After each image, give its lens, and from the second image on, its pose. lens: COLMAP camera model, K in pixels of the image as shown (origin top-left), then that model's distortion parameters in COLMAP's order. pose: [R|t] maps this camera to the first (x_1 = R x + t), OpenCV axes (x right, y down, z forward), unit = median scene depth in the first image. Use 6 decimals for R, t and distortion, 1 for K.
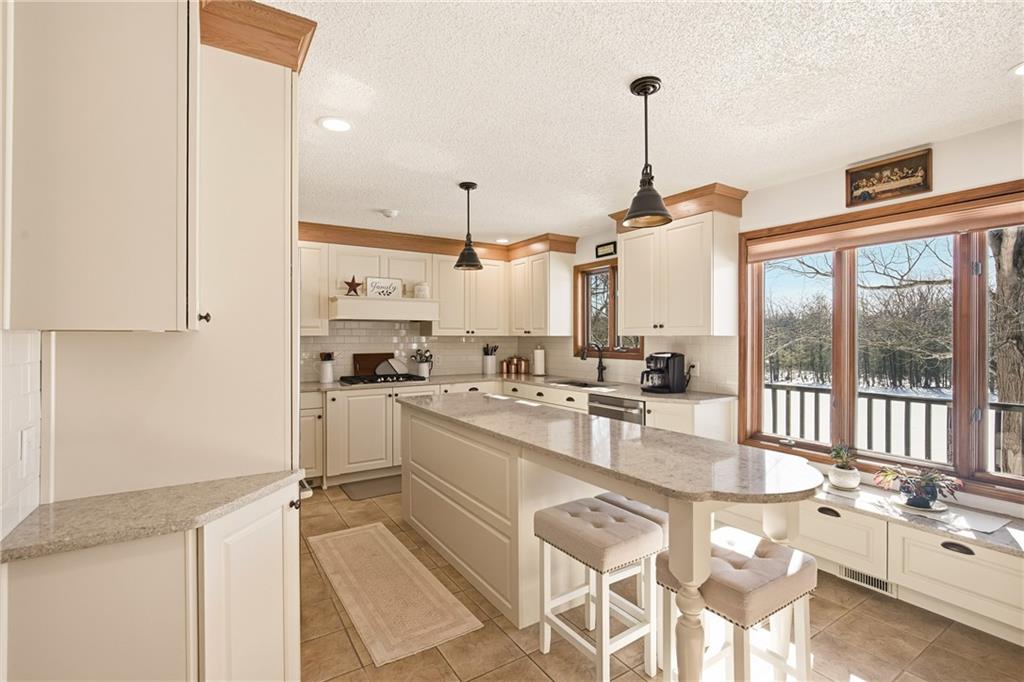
lens RADIAL K [[469.0, 0, 506.8], [0, 469.0, 337.7], [0, 0, 1]] dist [-0.017358, 0.003144]
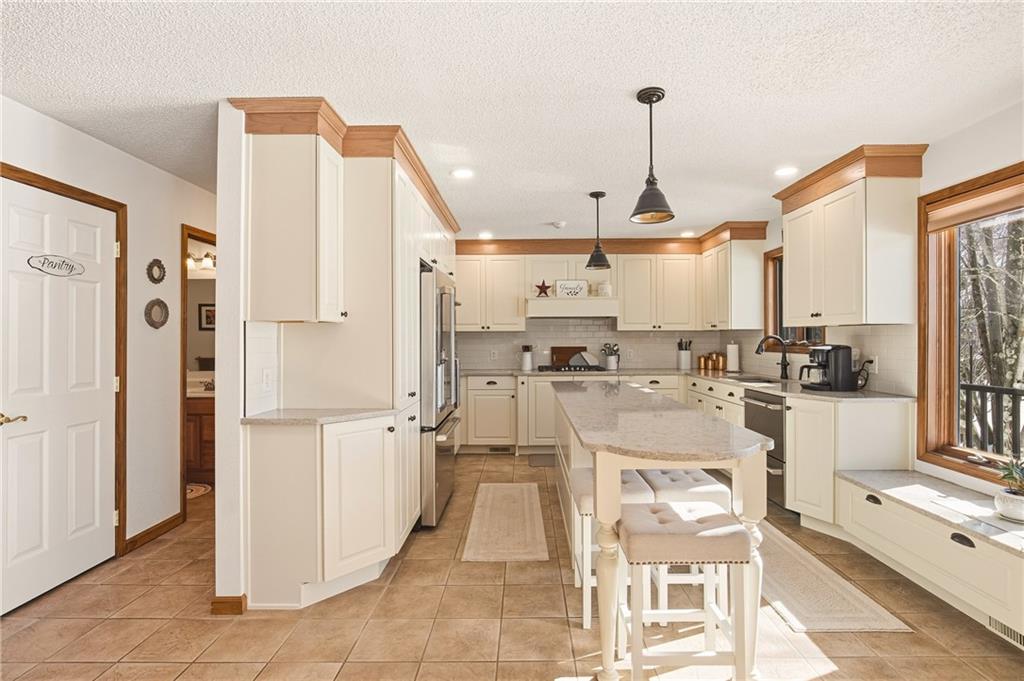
lens RADIAL K [[469.0, 0, 506.1], [0, 469.0, 336.2], [0, 0, 1]] dist [-0.017358, 0.003144]
pose [[0.841355, -0.003411, -0.540473, 0.235043], [0.001963, 0.999993, -0.003255, 0.013371], [0.540480, 0.001677, 0.841355, -0.045827]]
